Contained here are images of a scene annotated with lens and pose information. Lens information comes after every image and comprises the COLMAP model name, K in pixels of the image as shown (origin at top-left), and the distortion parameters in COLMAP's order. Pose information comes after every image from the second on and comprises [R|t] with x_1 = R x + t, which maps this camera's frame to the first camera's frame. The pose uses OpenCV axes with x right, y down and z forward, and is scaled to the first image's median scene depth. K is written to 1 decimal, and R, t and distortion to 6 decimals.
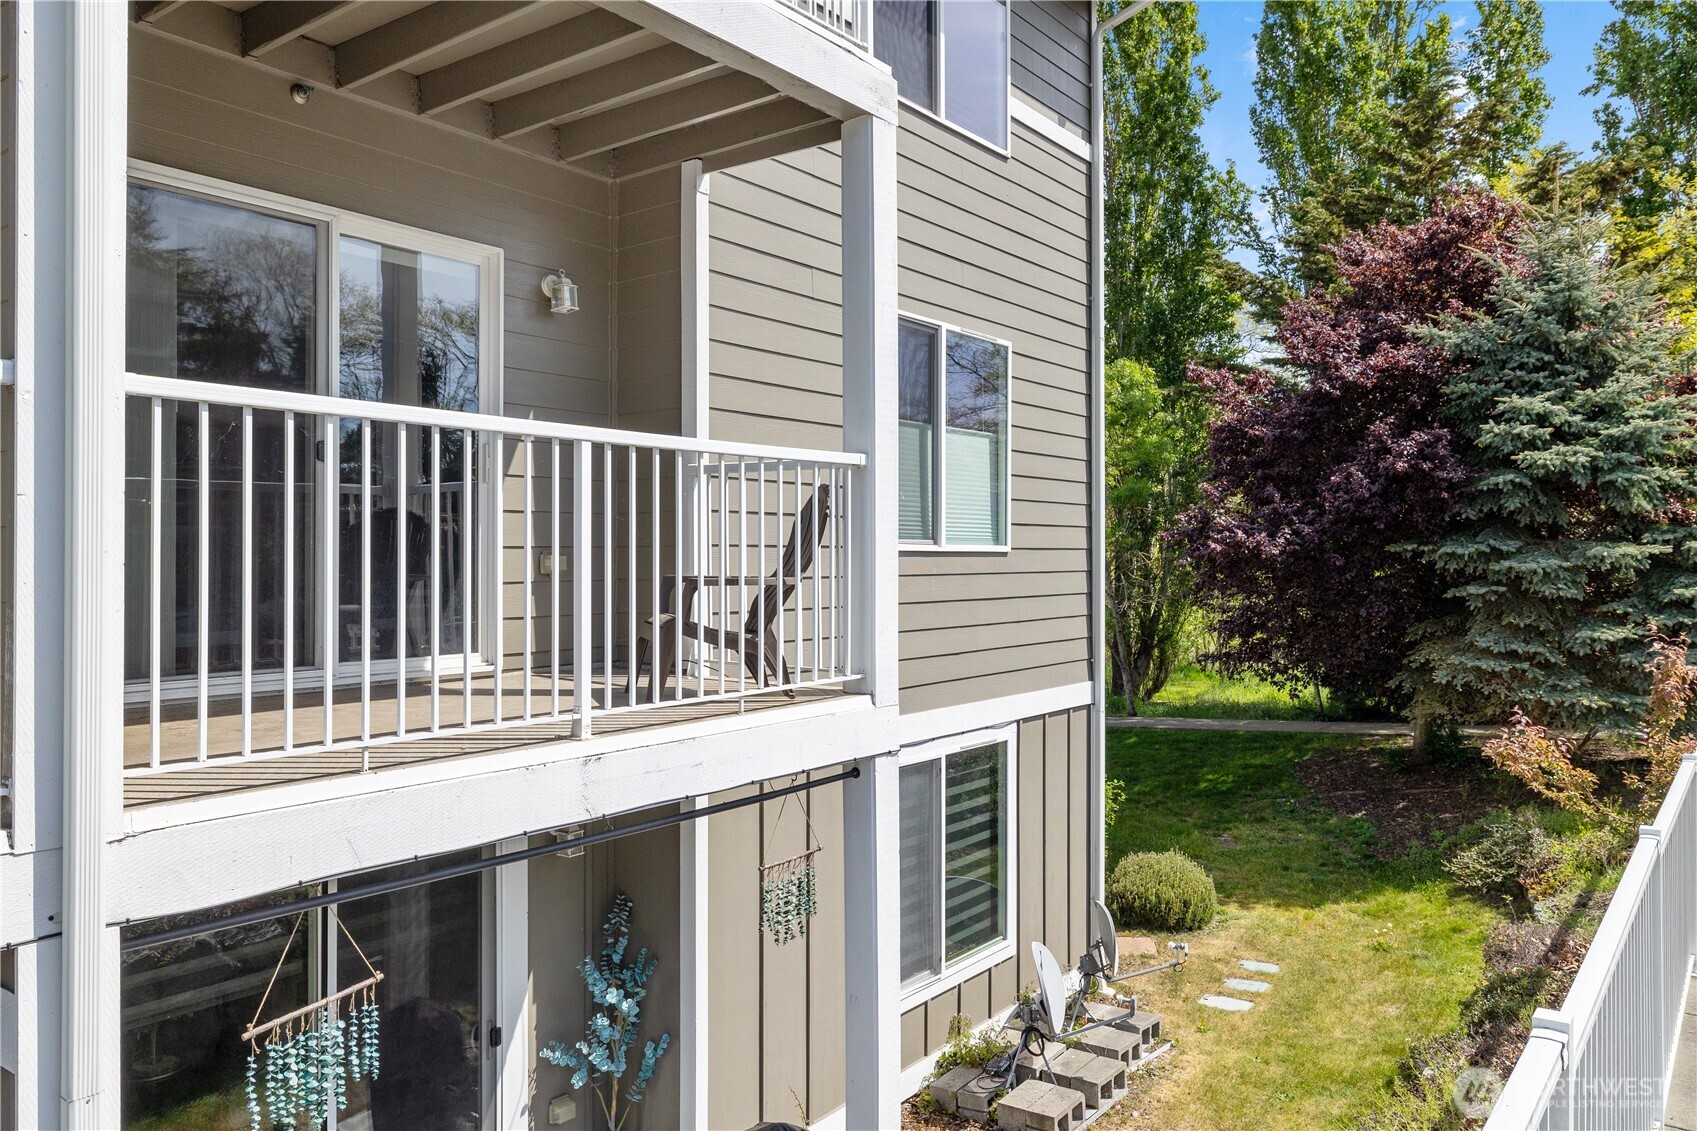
lens RADIAL K [[1249.0, 0, 848.5], [0, 1249.0, 565.5], [0, 0, 1]] dist [-0.000904, 0.000019]
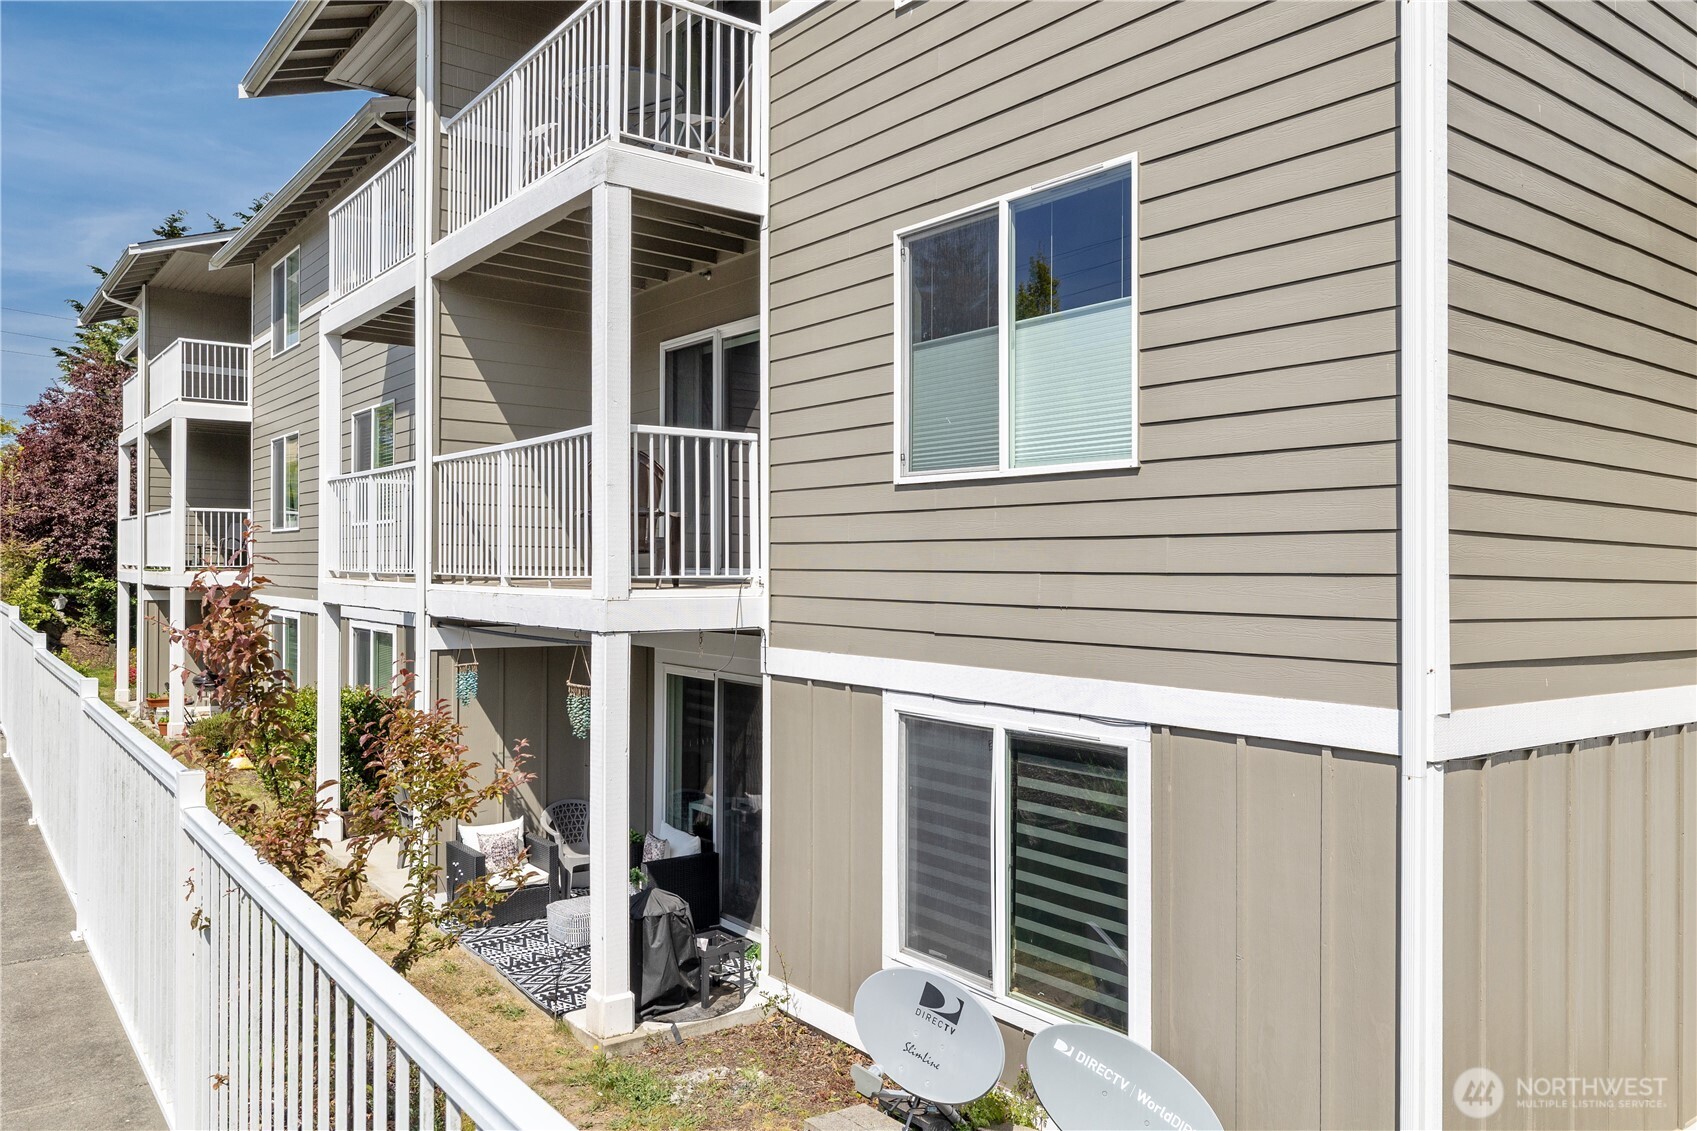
lens RADIAL K [[1249.0, 0, 848.5], [0, 1249.0, 565.5], [0, 0, 1]] dist [-0.000904, 0.000019]
pose [[-0.283705, 0.003577, -0.958905, 0.839389], [-0.000522, 0.999992, 0.003884, 0.041117], [0.958911, 0.001602, -0.283701, 1.080798]]
